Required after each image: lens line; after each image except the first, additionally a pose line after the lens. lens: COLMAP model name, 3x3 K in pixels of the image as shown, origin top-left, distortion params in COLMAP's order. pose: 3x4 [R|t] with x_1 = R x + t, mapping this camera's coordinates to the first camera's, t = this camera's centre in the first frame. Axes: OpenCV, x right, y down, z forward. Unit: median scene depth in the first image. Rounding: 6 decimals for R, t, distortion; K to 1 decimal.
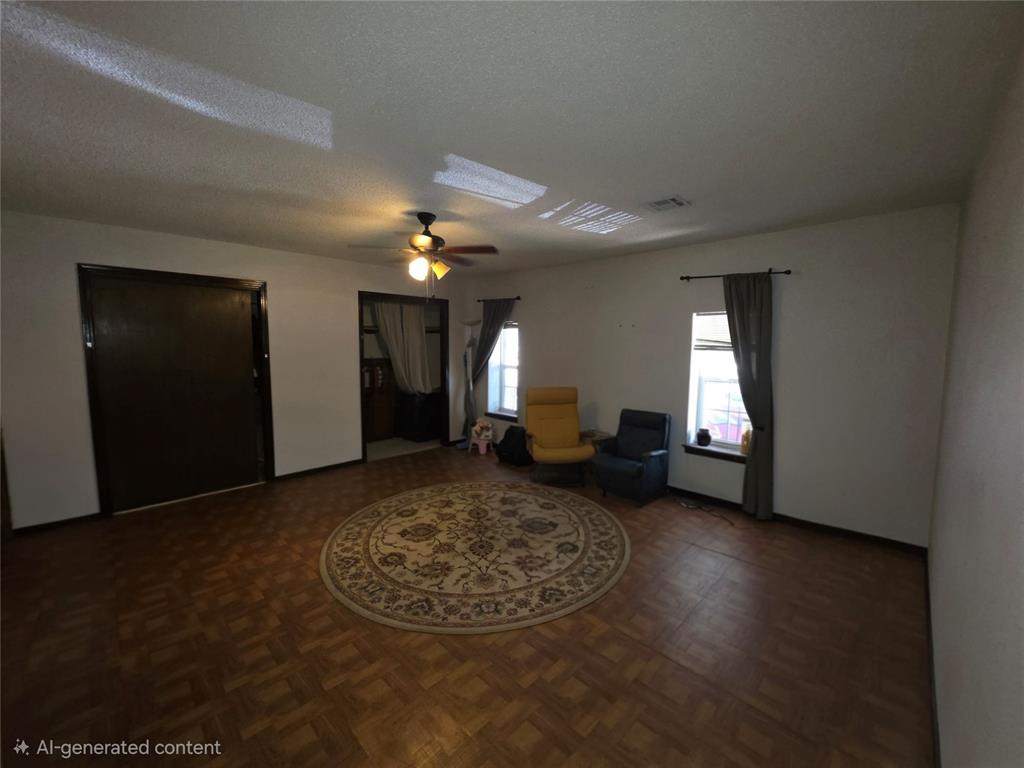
lens RADIAL K [[411.4, 0, 515.1], [0, 411.4, 381.0], [0, 0, 1]] dist [0.000076, 0.000331]
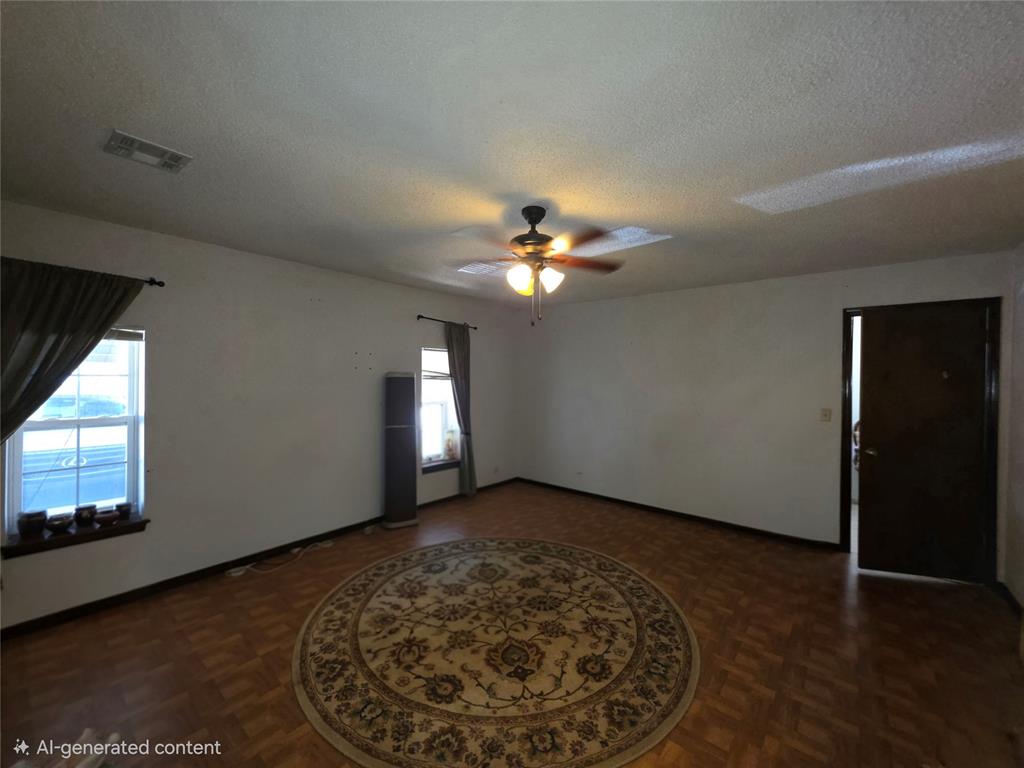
lens RADIAL K [[411.4, 0, 515.0], [0, 411.4, 380.7], [0, 0, 1]] dist [0.000076, 0.000331]
pose [[-0.091436, -0.017295, 0.995661, -0.938125], [0.080821, 0.996422, 0.024730, -0.101862], [-0.992526, 0.082731, -0.089711, 1.079561]]
